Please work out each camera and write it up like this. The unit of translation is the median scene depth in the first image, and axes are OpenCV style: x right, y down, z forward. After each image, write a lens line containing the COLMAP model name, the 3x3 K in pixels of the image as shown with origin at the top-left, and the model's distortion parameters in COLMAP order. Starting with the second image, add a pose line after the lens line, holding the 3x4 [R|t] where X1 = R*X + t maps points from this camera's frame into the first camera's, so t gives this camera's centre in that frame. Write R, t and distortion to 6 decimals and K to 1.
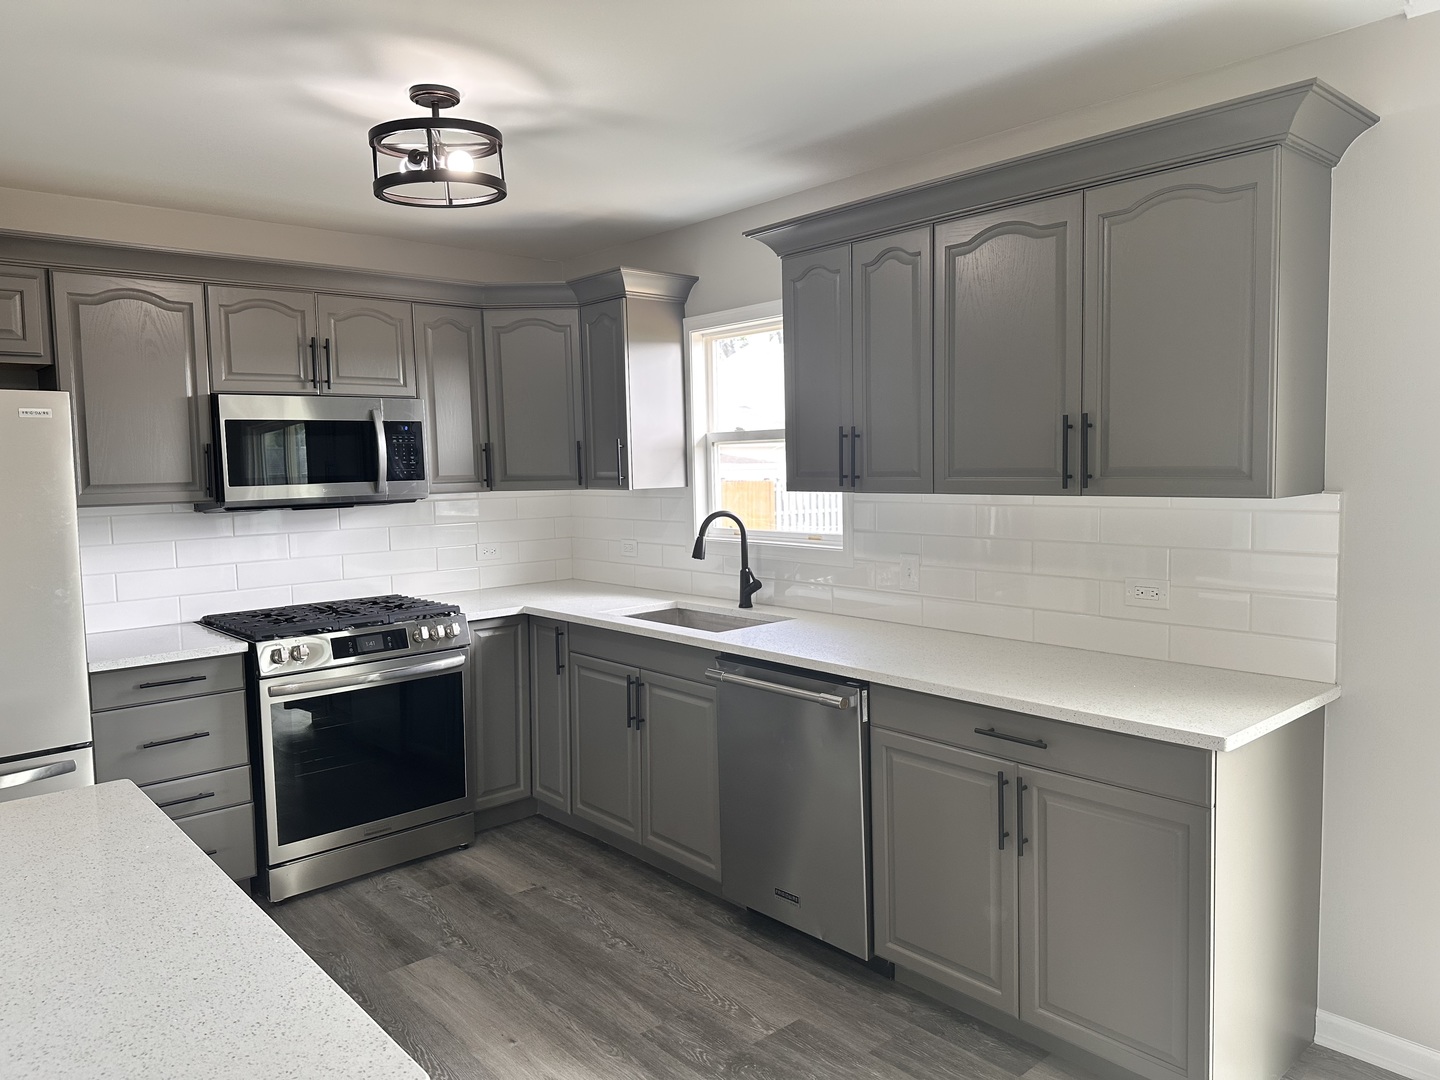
lens RADIAL K [[1011.2, 0, 720.0], [0, 1011.2, 540.0], [0, 0, 1]] dist [0.083283, -0.104611]
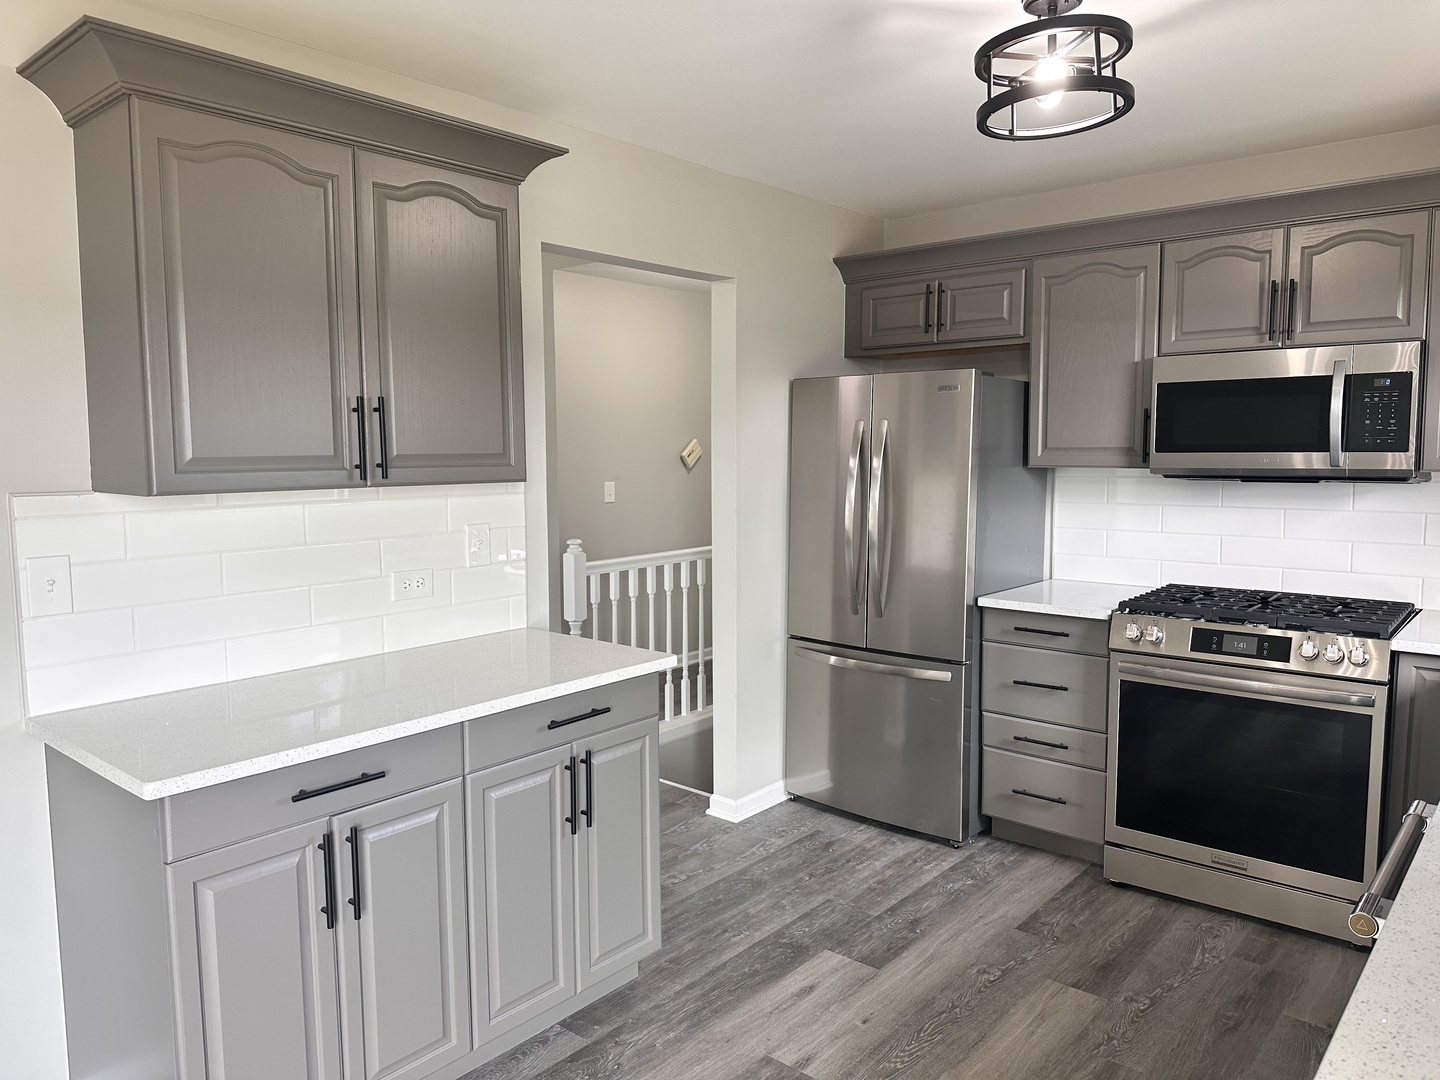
lens RADIAL K [[1011.2, 0, 720.0], [0, 1011.2, 540.0], [0, 0, 1]] dist [0.083283, -0.104611]
pose [[0.141463, 0.116163, -0.983105, 0.391991], [-0.072131, 0.991661, 0.106795, -0.040905], [0.987312, 0.055805, 0.148662, 0.422262]]
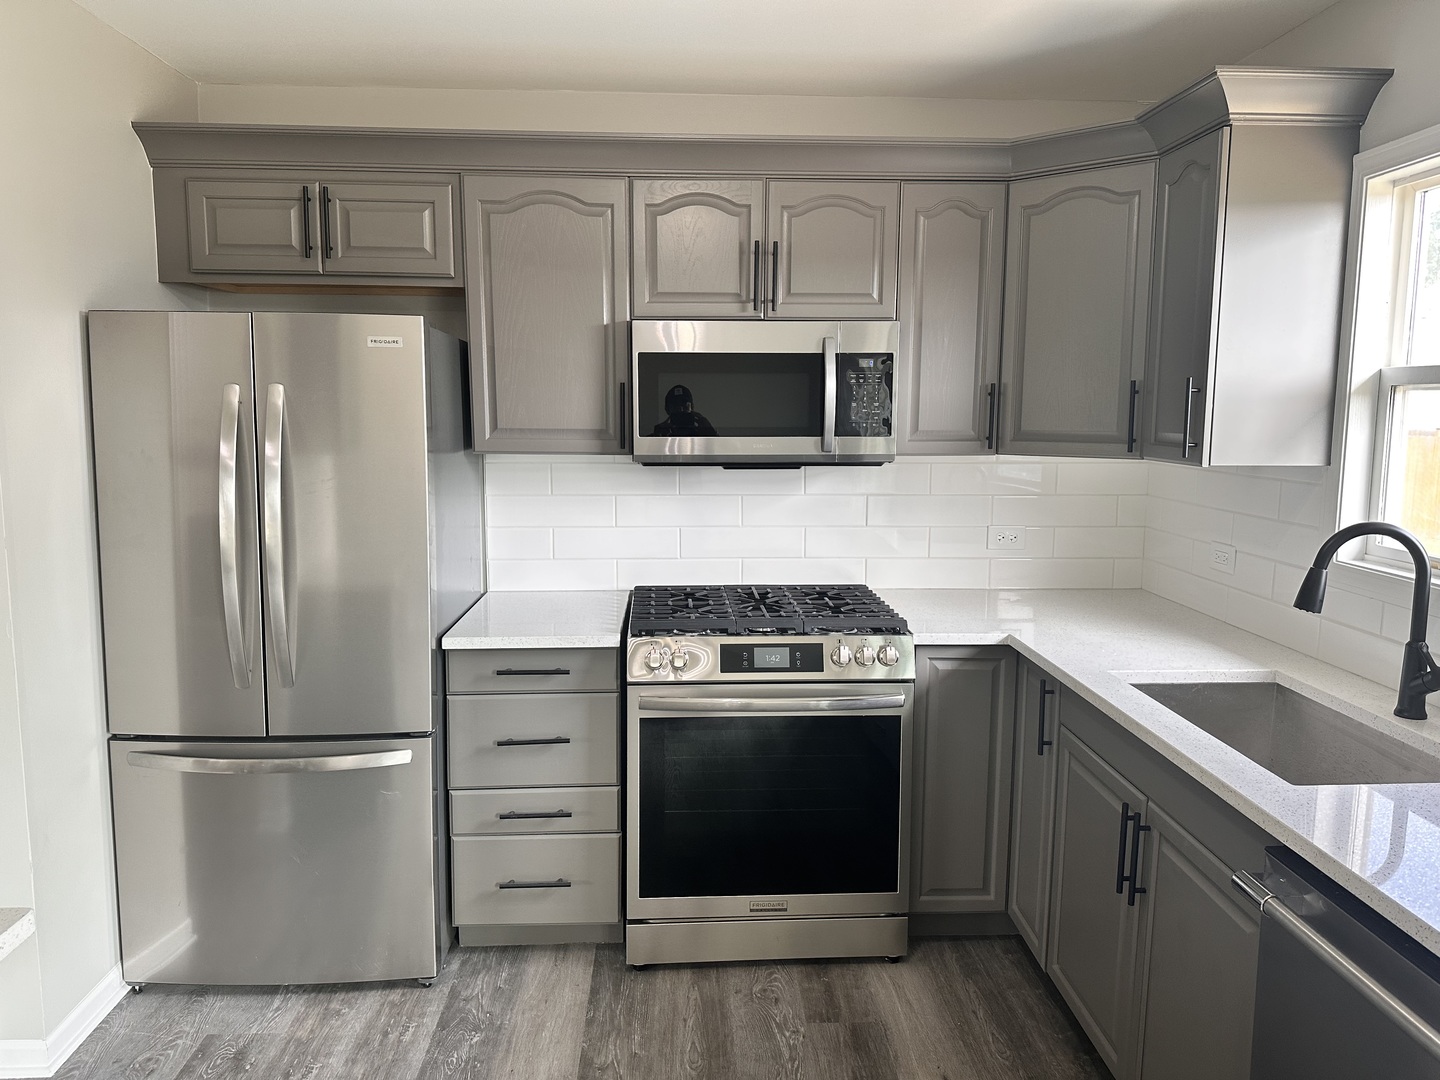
lens RADIAL K [[1011.2, 0, 720.0], [0, 1011.2, 540.0], [0, 0, 1]] dist [0.083283, -0.104611]
pose [[0.782003, 0.105829, -0.614225, 0.061638], [-0.070811, 0.994184, 0.081141, -0.037303], [0.619239, -0.019958, 0.784949, 0.384591]]
